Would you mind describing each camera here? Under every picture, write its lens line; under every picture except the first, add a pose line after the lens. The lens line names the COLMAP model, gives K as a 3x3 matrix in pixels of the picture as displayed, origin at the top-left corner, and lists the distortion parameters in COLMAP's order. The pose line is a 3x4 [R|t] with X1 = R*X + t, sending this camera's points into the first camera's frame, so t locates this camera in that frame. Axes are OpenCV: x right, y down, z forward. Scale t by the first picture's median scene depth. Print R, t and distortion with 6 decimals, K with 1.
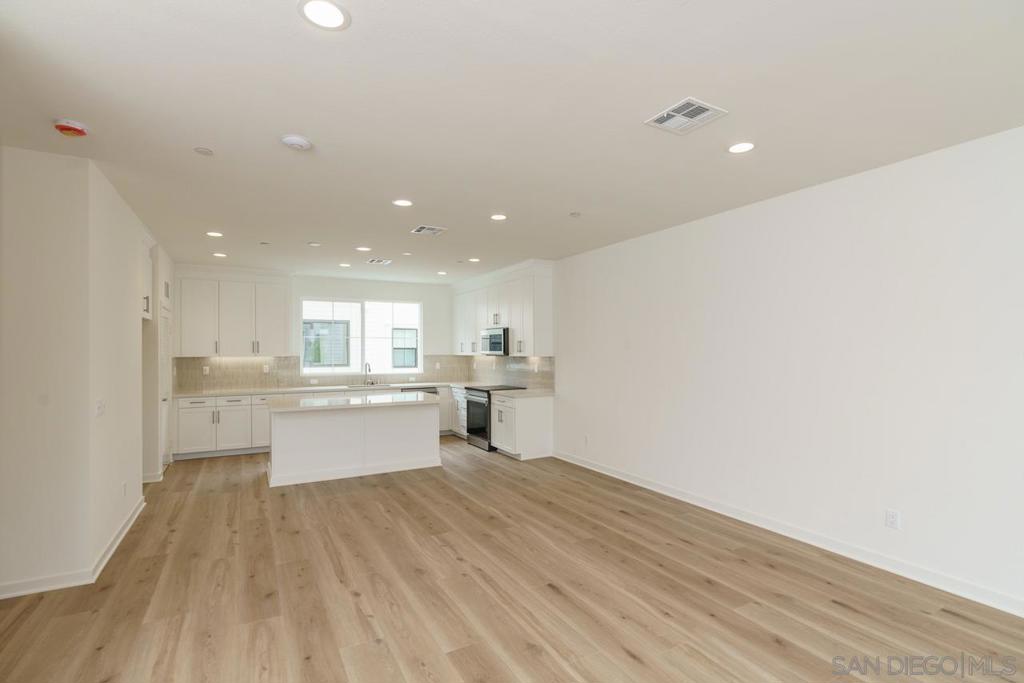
lens RADIAL K [[492.3, 0, 513.6], [0, 492.3, 345.9], [0, 0, 1]] dist [0.002438, 0.000145]
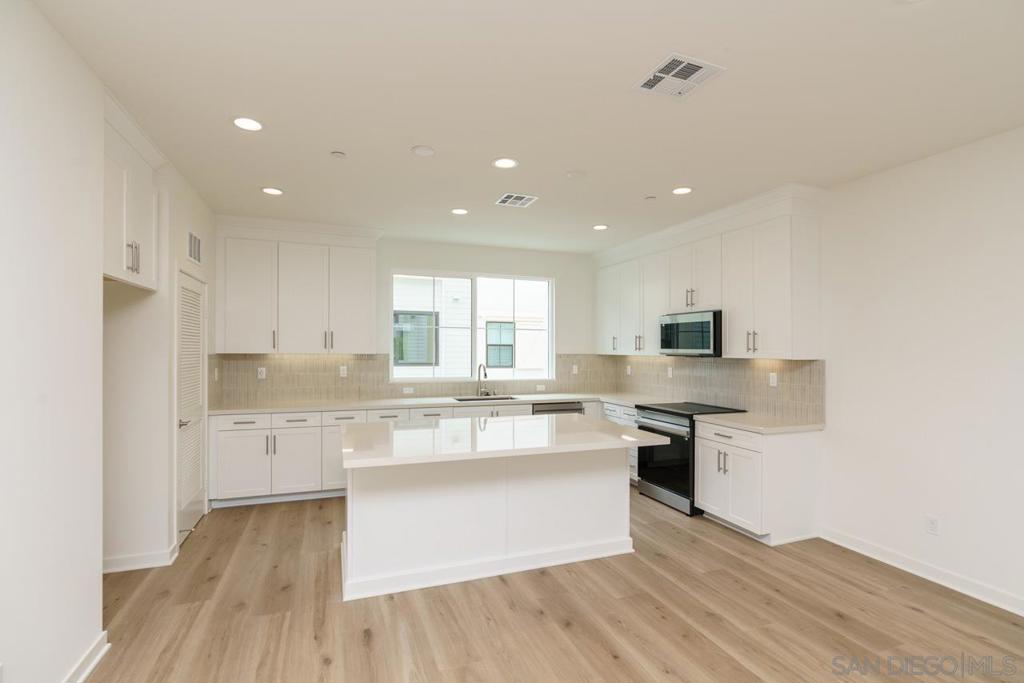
lens RADIAL K [[492.3, 0, 511.5], [0, 492.3, 343.5], [0, 0, 1]] dist [0.002438, 0.000145]
pose [[0.989336, 0.007069, -0.145476, -0.175486], [-0.007168, 0.999974, -0.000162, 0.005543], [0.145471, 0.001203, 0.989362, 0.365343]]
